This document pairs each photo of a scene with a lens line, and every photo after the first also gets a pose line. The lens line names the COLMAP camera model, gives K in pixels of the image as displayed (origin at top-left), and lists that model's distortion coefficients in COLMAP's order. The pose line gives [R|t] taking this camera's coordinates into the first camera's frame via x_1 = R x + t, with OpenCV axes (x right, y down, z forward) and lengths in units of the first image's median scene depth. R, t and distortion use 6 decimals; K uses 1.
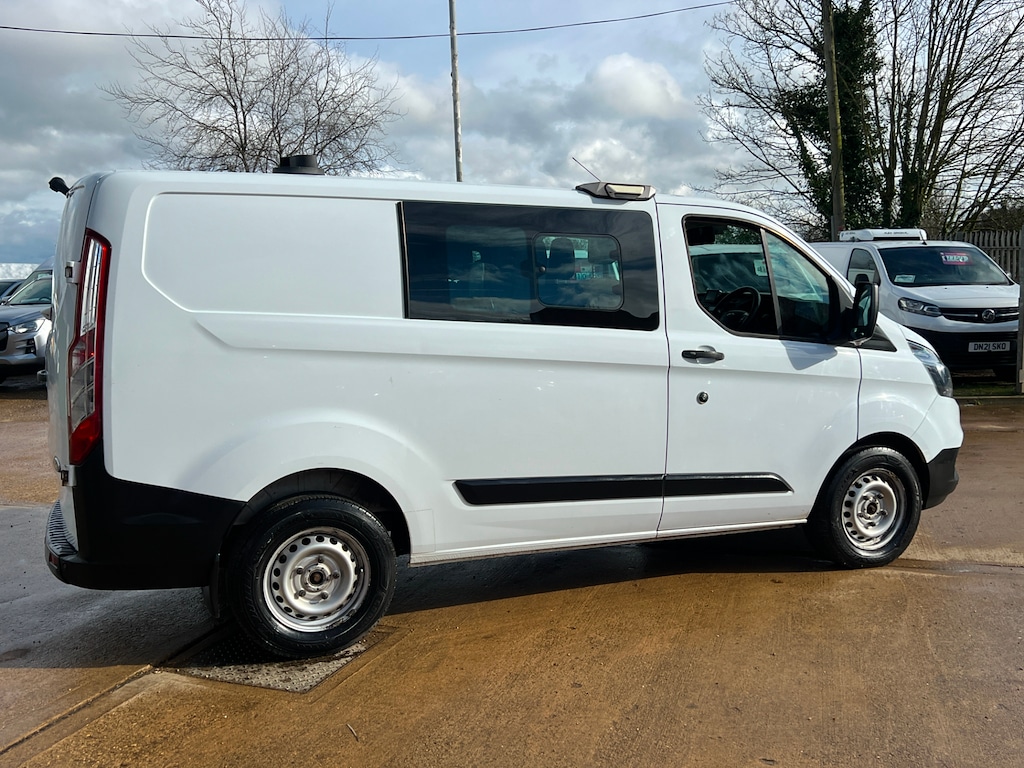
lens RADIAL K [[986.2, 0, 520.9], [0, 986.2, 386.5], [0, 0, 1]] dist [0.086457, -0.187518]
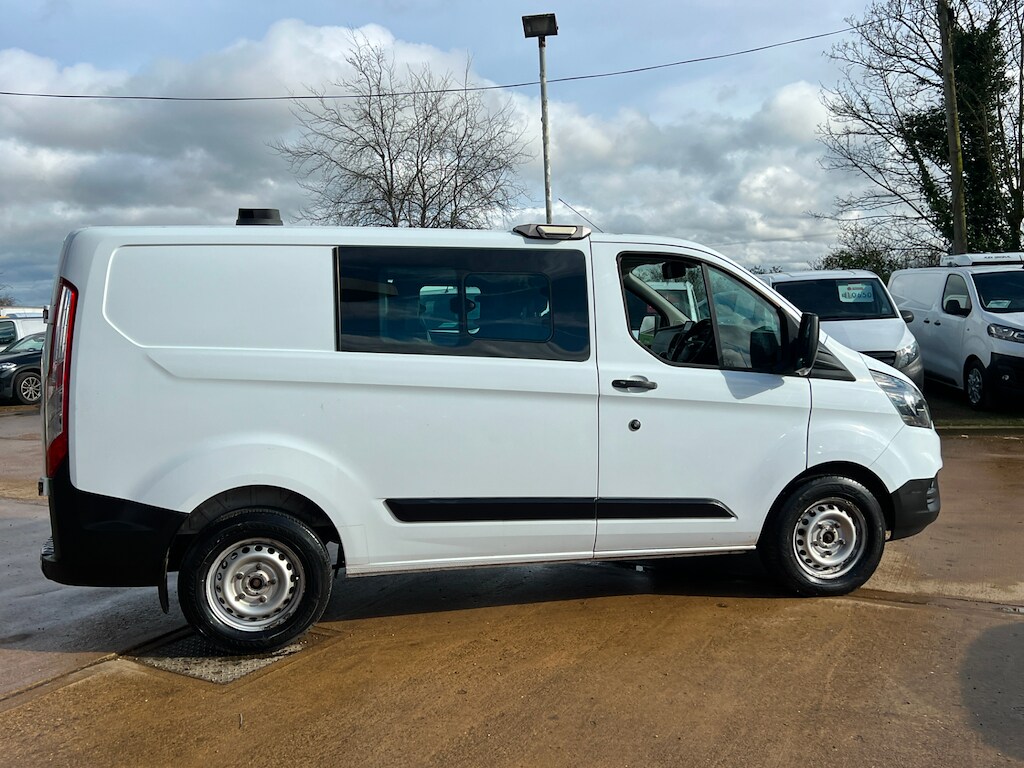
lens RADIAL K [[947.8, 0, 512.0], [0, 947.8, 384.0], [0, 0, 1]] dist [0.087929, -0.171718]
pose [[0.983240, 0.001564, -0.182310, 0.240110], [-0.006720, 0.999595, -0.027666, -0.003652], [0.182193, 0.028427, 0.982852, -0.013402]]
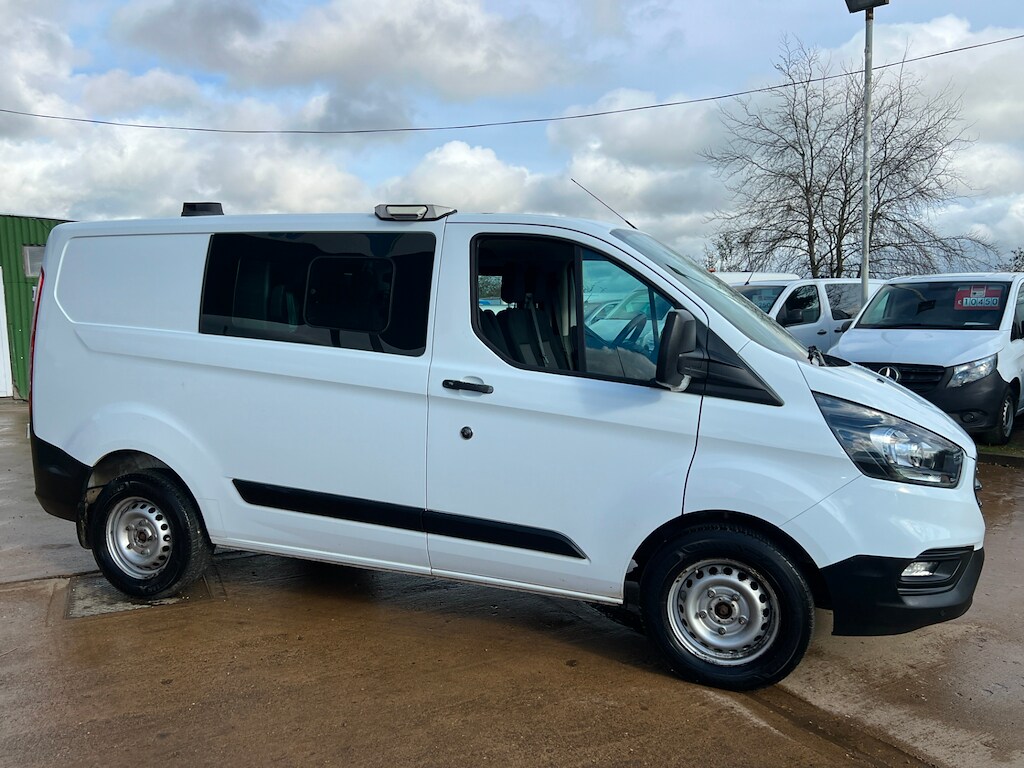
lens RADIAL K [[823.2, 0, 507.0], [0, 823.2, 384.9], [0, 0, 1]] dist [0.052393, -0.061115]
pose [[0.722663, 0.075858, -0.687025, 0.731509], [-0.084803, 0.996181, 0.020791, -0.052340], [0.685978, 0.043237, 0.726336, 0.474749]]
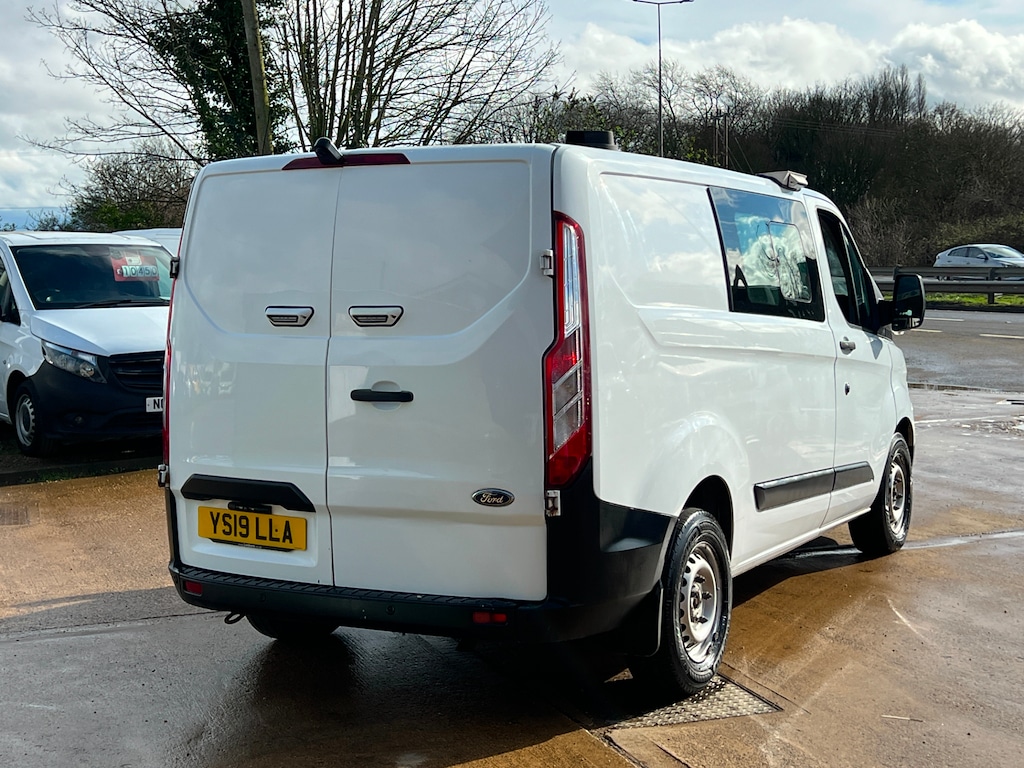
lens RADIAL K [[1473.9, 0, 527.5], [0, 1473.9, 382.8], [0, 0, 1]] dist [0.209016, -0.647792]
pose [[0.779464, -0.047191, 0.624667, -1.010229], [0.071655, 0.997330, -0.014068, 0.003098], [-0.622336, 0.055726, 0.780764, 0.028134]]
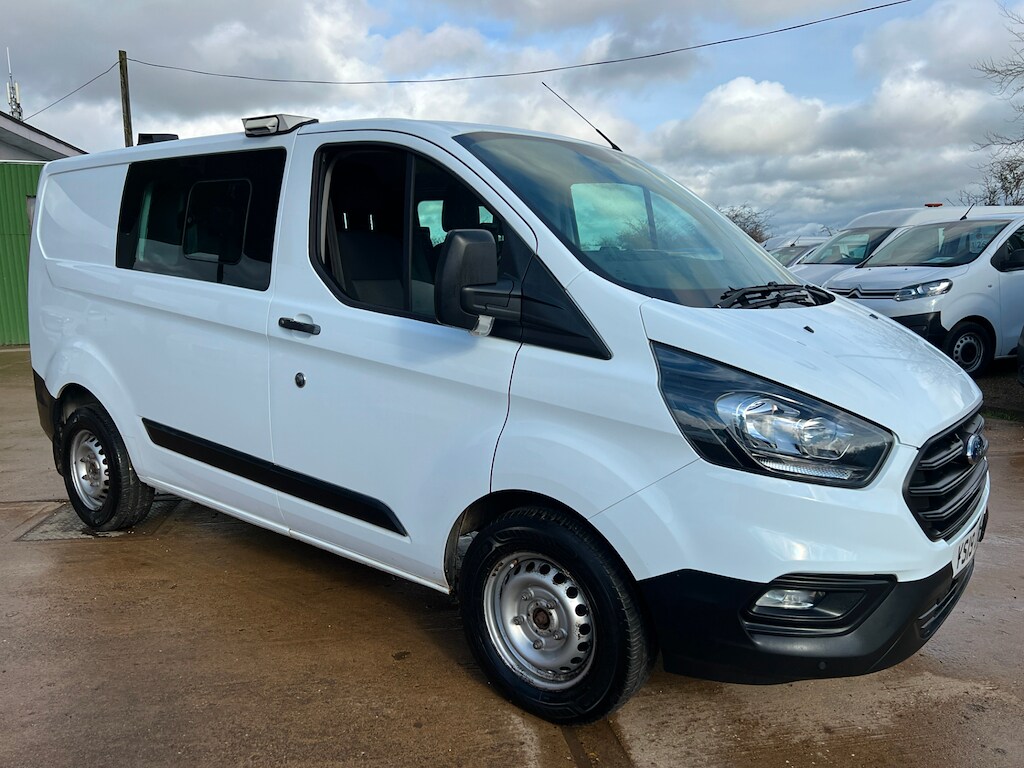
lens RADIAL K [[823.2, 0, 507.0], [0, 823.2, 384.9], [0, 0, 1]] dist [0.052393, -0.061115]
pose [[0.466167, 0.144839, -0.872760, 0.840924], [-0.097223, 0.988920, 0.112187, -0.075330], [0.879338, 0.032554, 0.475083, 0.834756]]
